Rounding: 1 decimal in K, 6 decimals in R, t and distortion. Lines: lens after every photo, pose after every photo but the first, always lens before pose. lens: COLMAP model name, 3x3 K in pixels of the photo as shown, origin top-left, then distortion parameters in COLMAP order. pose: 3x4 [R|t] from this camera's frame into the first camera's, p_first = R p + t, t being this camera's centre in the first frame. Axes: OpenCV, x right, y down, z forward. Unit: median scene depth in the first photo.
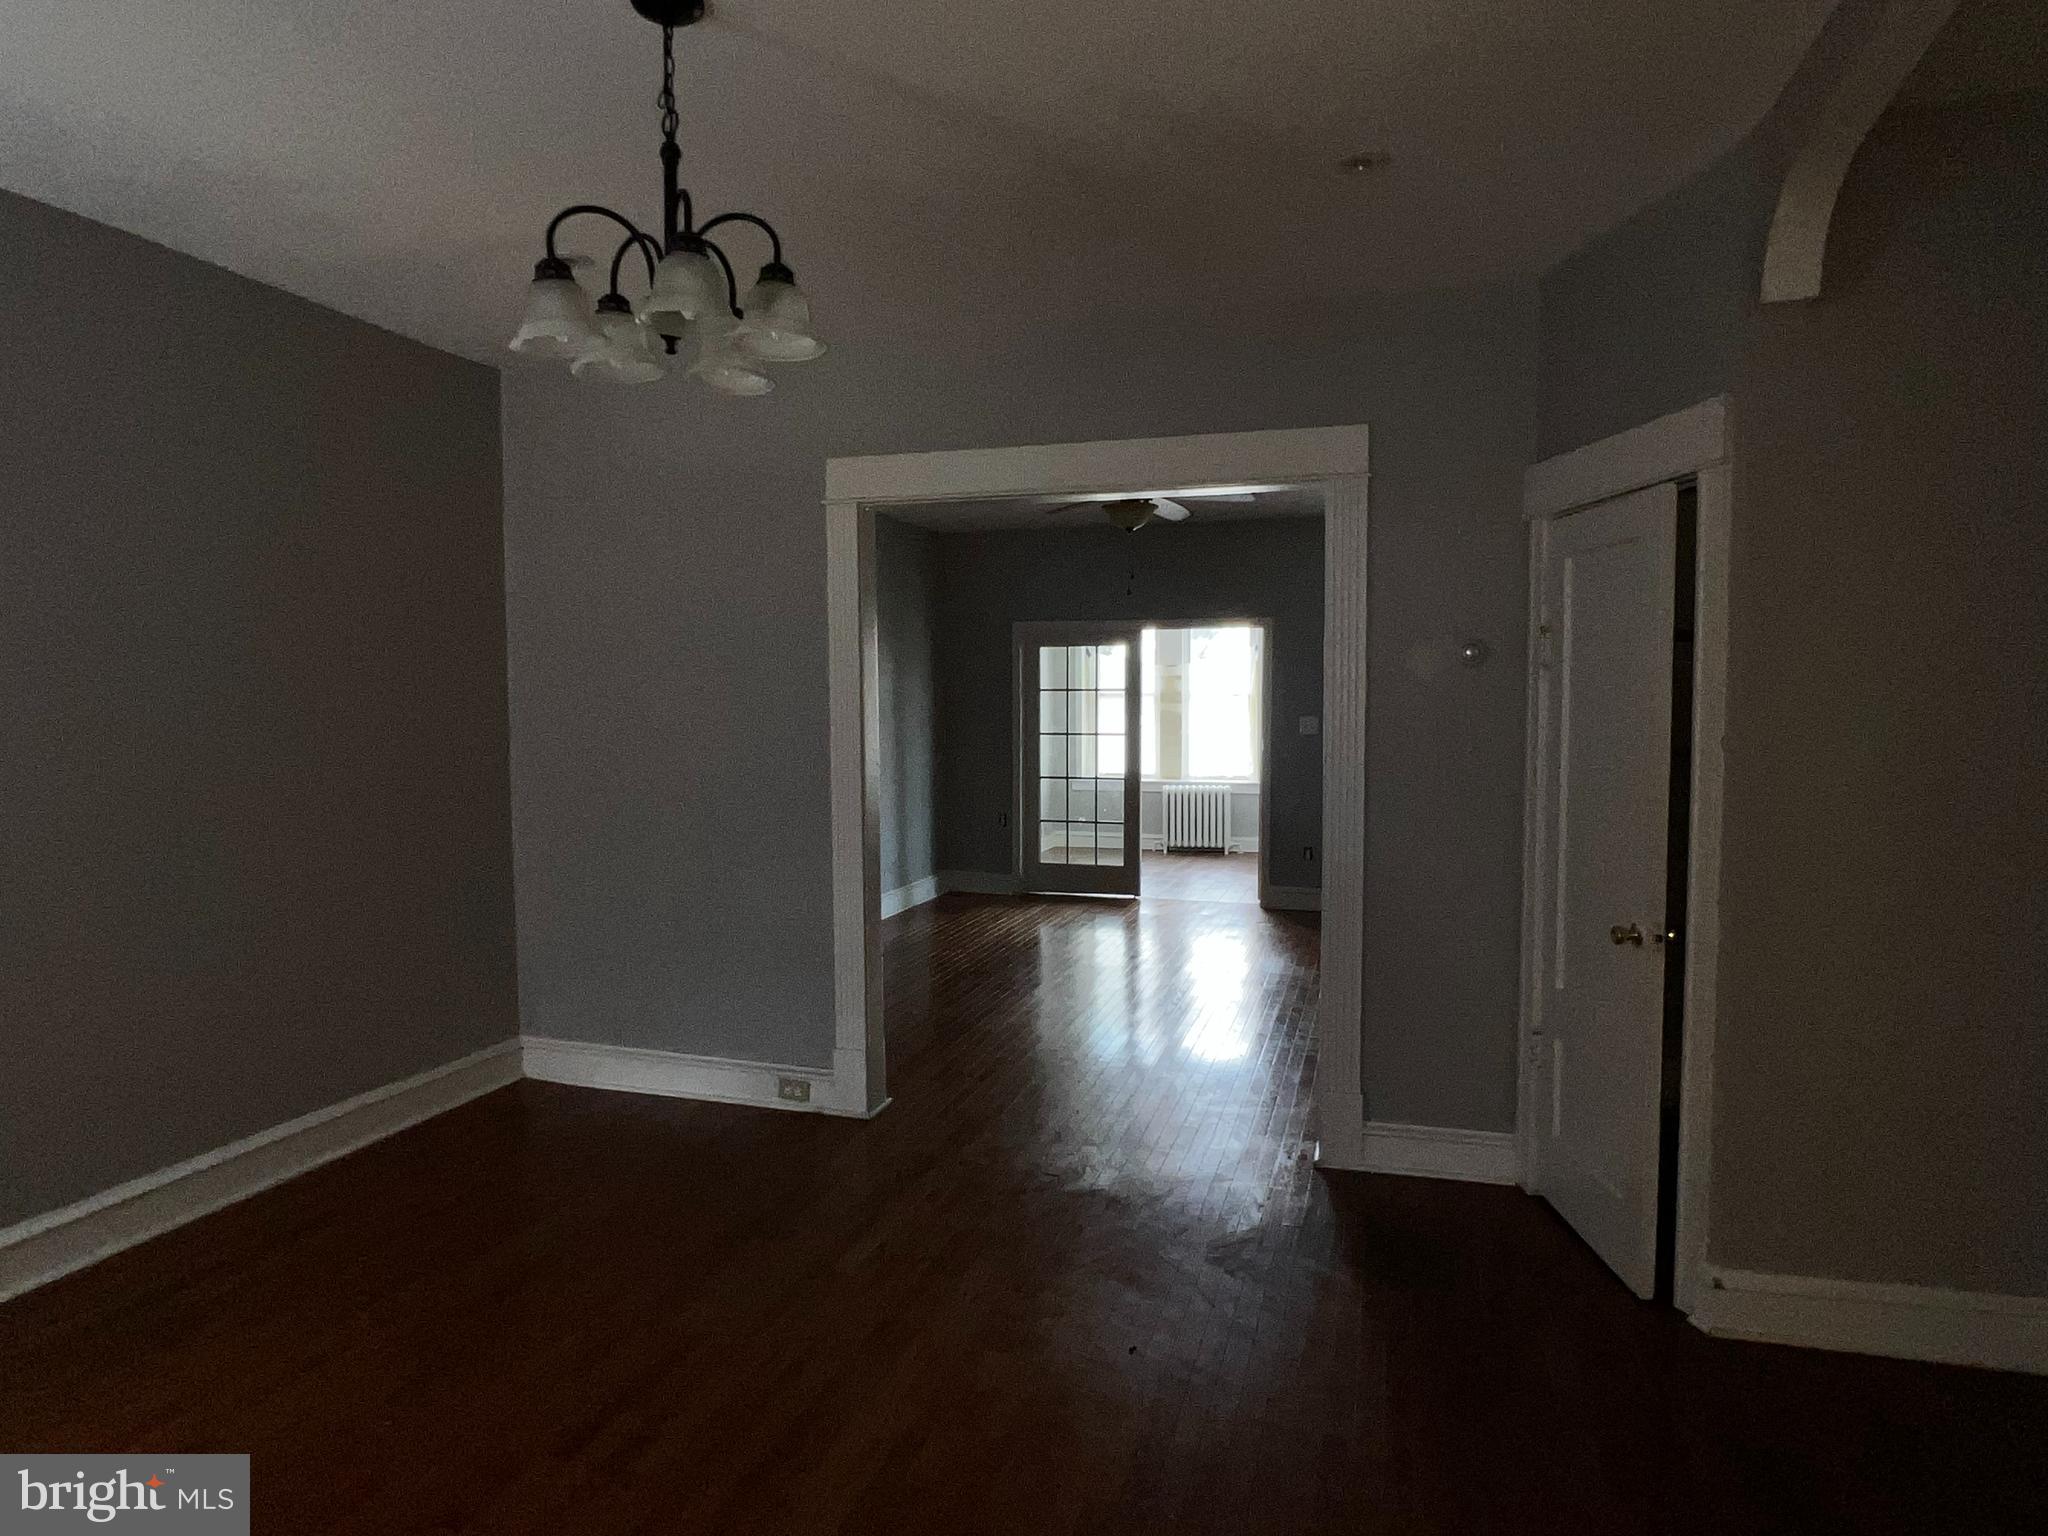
lens RADIAL K [[1237.6, 0, 1016.4], [0, 1237.6, 780.1], [0, 0, 1]] dist [-0.006521, 0.003105]
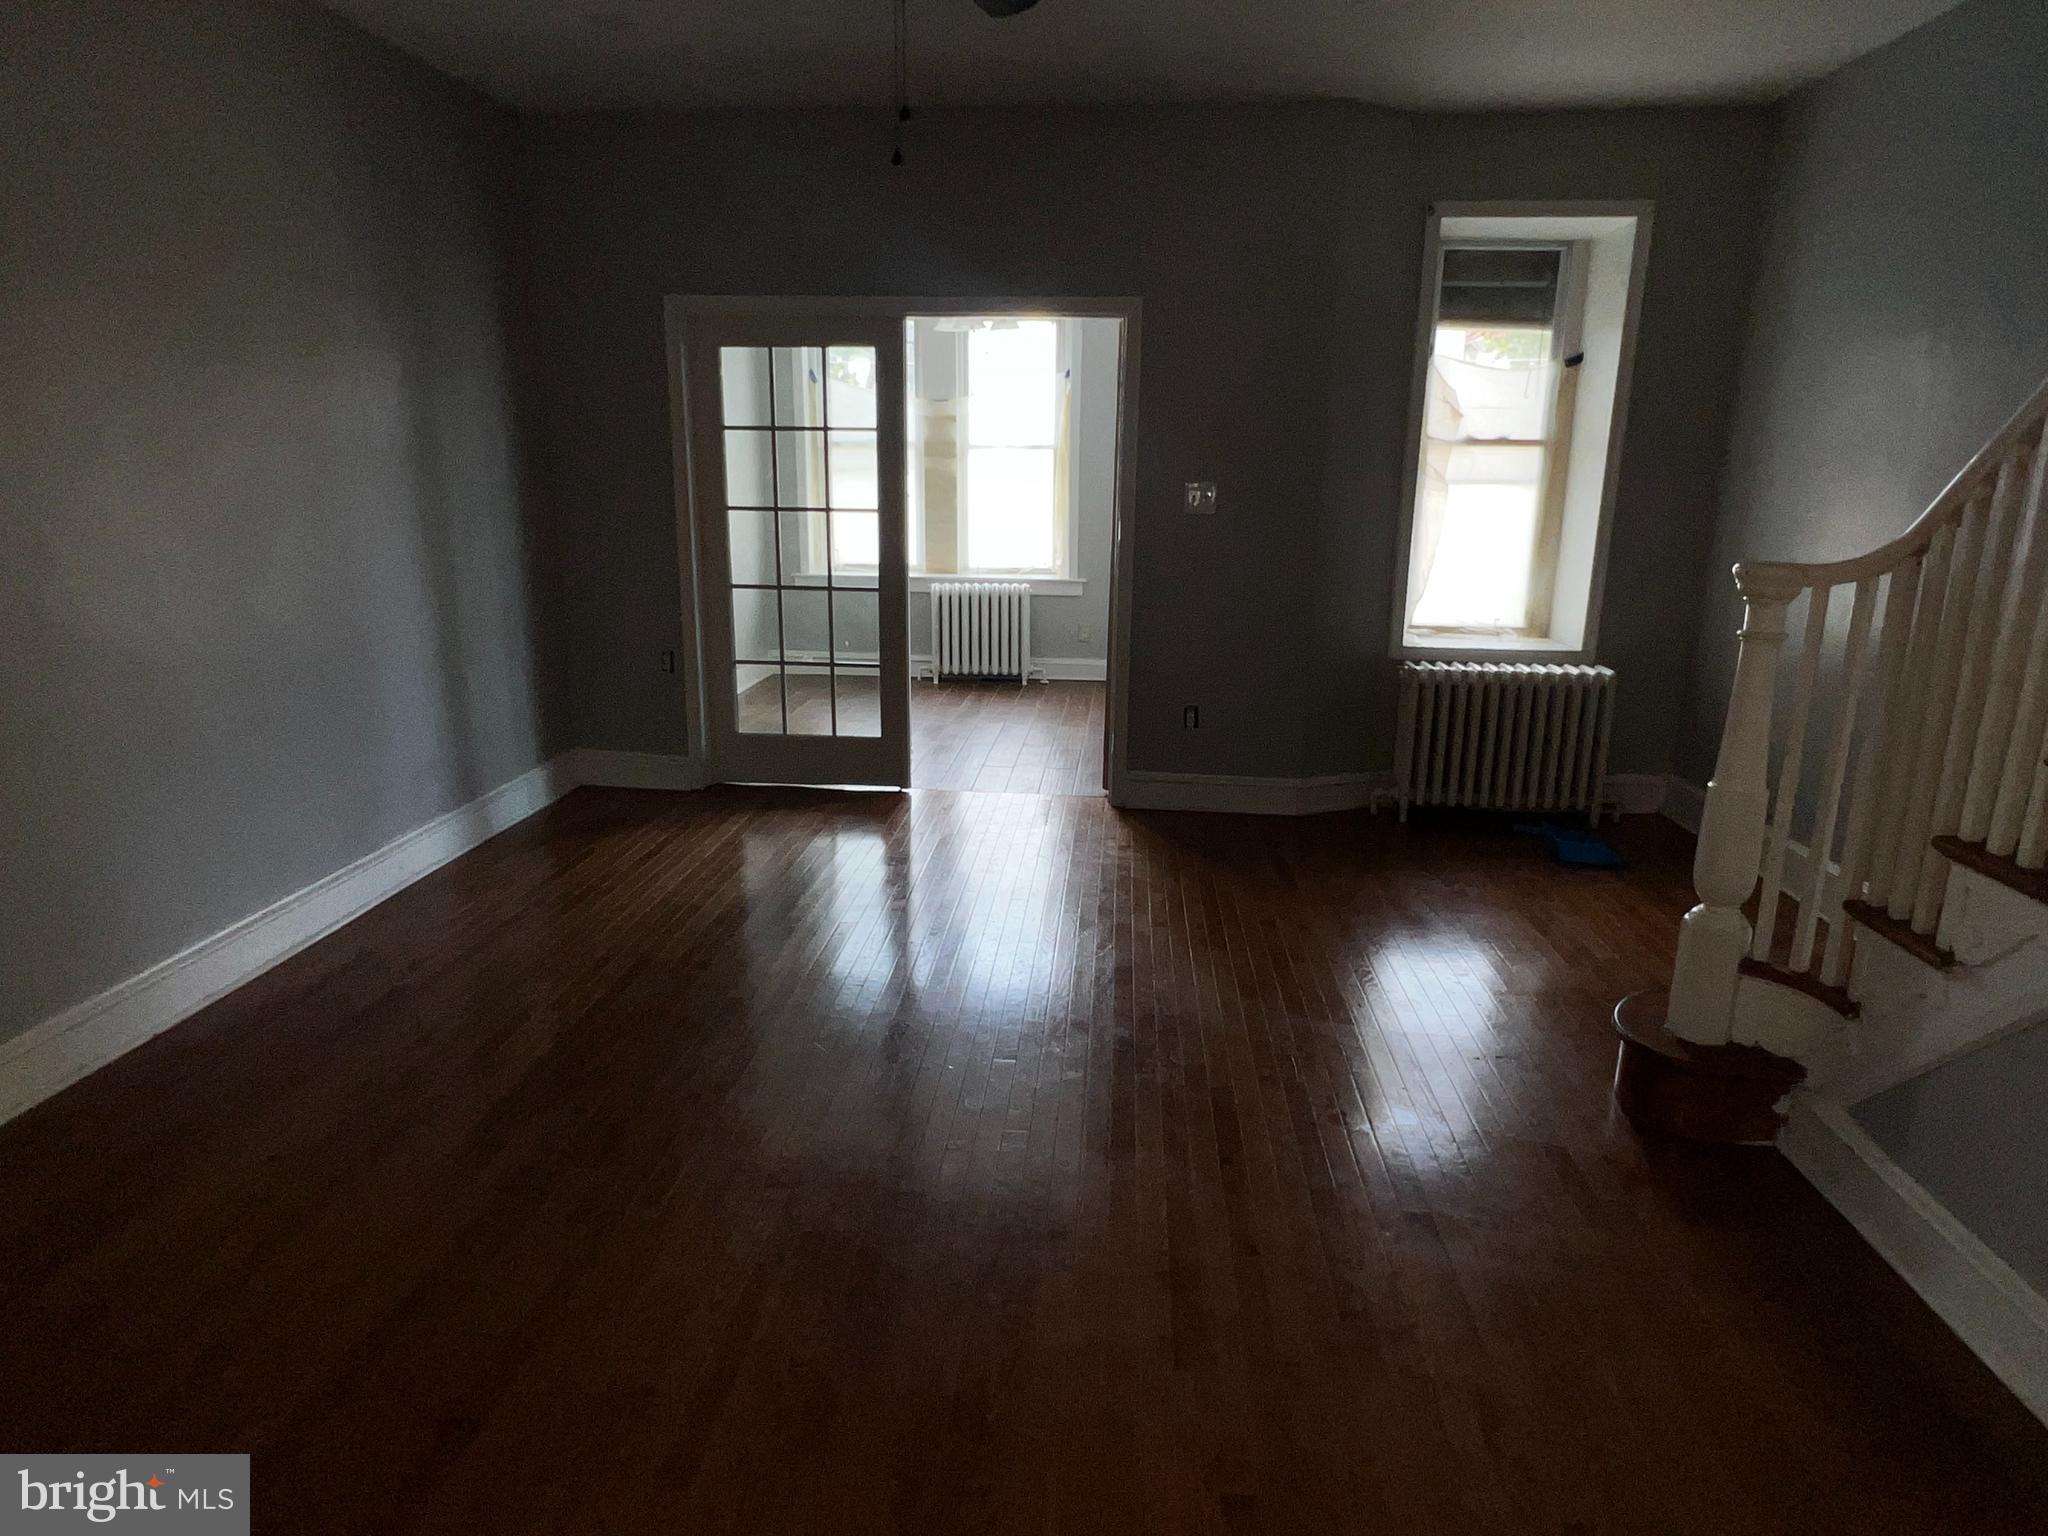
lens RADIAL K [[1237.6, 0, 1016.8], [0, 1237.6, 775.2], [0, 0, 1]] dist [-0.006521, 0.003105]
pose [[0.978349, -0.039686, 0.203123, 0.028439], [0.001843, 0.983075, 0.183192, -0.020390], [-0.206955, -0.178851, 0.961864, 0.400873]]
